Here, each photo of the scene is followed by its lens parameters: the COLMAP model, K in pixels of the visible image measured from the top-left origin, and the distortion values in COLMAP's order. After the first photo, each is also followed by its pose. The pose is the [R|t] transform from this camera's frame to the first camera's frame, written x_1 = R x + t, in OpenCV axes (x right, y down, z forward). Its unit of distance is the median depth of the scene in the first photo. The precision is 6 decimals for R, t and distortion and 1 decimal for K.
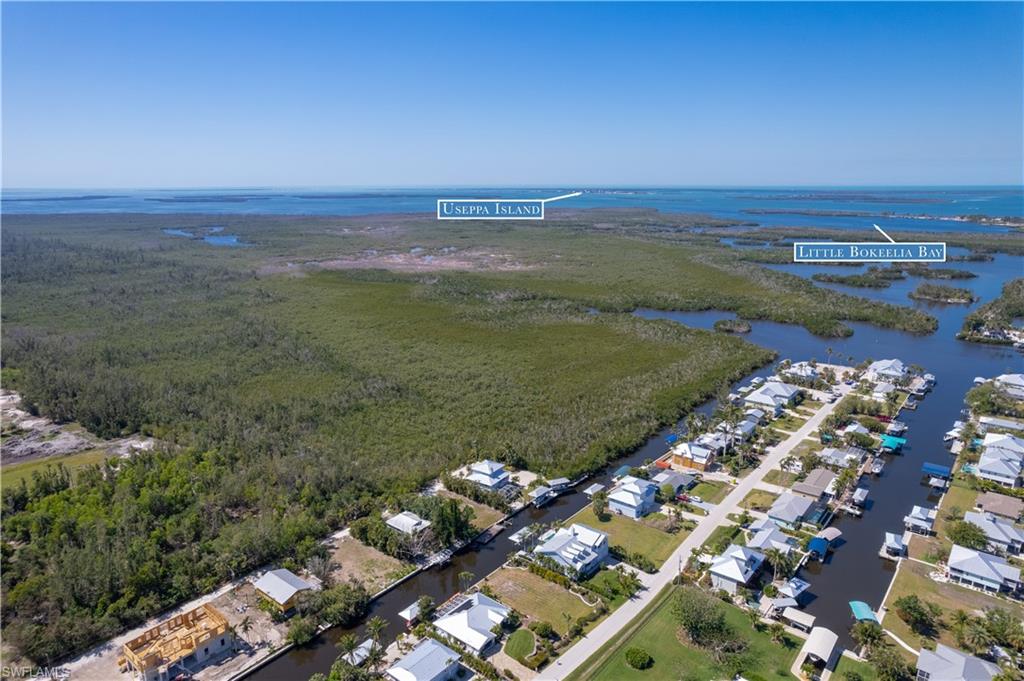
lens RADIAL K [[675.0, 0, 512.0], [0, 675.0, 340.5], [0, 0, 1]] dist [-0.007489, 0.001018]
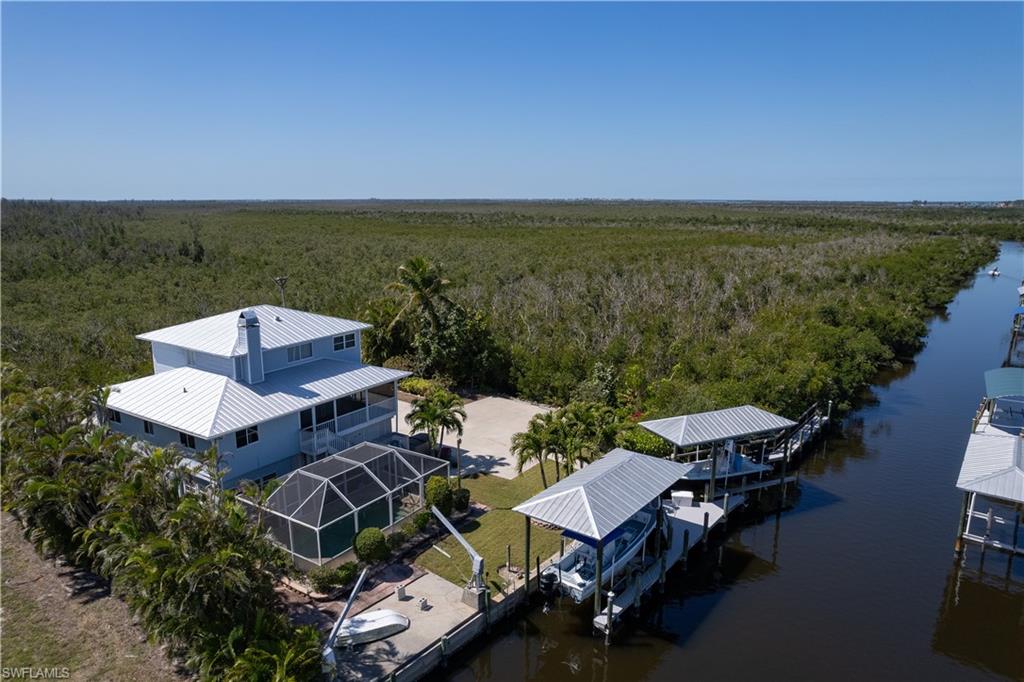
lens RADIAL K [[675.0, 0, 512.0], [0, 675.0, 341.0], [0, 0, 1]] dist [-0.007489, 0.001018]
pose [[0.999893, -0.011410, 0.009169, 0.021866], [0.011674, 0.999504, -0.029251, 0.196392], [-0.008831, 0.029355, 0.999530, 0.859067]]
